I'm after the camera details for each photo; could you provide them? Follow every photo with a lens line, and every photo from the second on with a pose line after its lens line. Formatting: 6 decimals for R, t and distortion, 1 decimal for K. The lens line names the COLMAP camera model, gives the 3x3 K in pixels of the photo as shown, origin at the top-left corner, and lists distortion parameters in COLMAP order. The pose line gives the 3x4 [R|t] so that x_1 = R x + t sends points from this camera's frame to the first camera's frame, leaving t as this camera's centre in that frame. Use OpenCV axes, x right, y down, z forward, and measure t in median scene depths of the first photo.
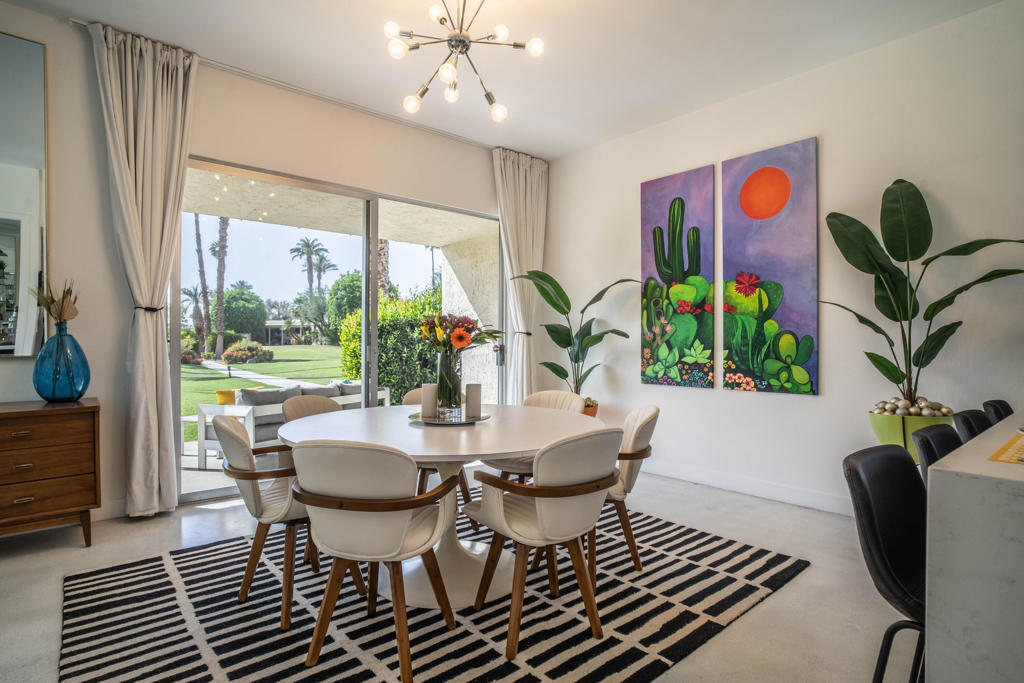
lens RADIAL K [[535.9, 0, 513.1], [0, 535.9, 340.5], [0, 0, 1]] dist [-0.002325, 0.001633]
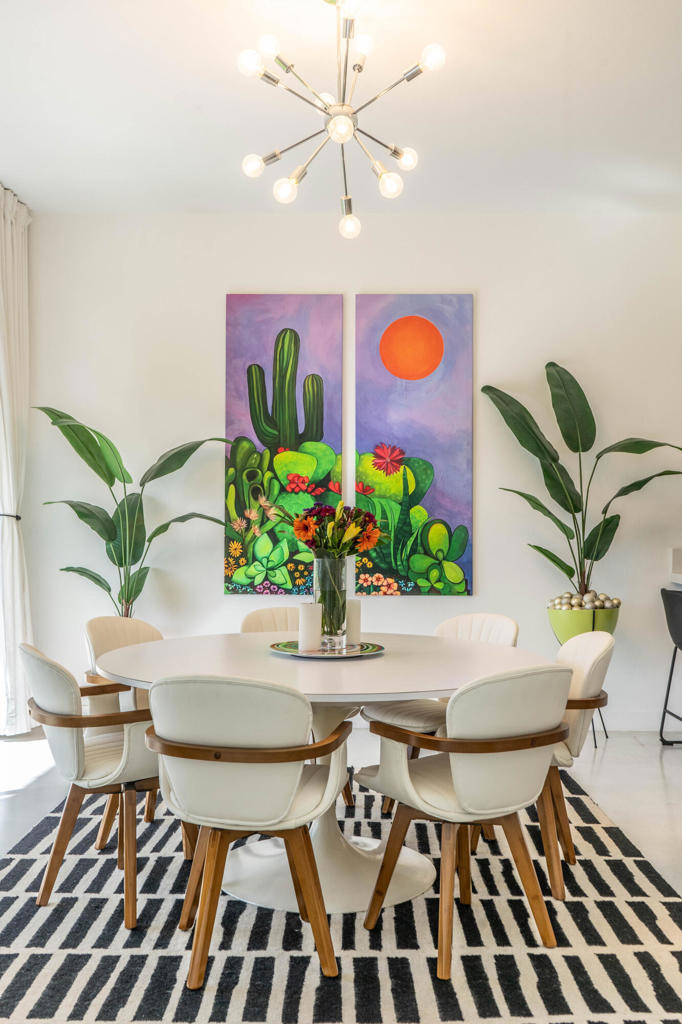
lens RADIAL K [[989.7, 0, 339.4], [0, 989.7, 516.0], [0, 0, 1]] dist [0.026402, 0.000000]
pose [[0.683345, 0.007144, 0.730061, -0.655889], [-0.006011, 0.999973, -0.004159, -0.015453], [-0.730071, -0.001546, 0.683370, 0.061340]]
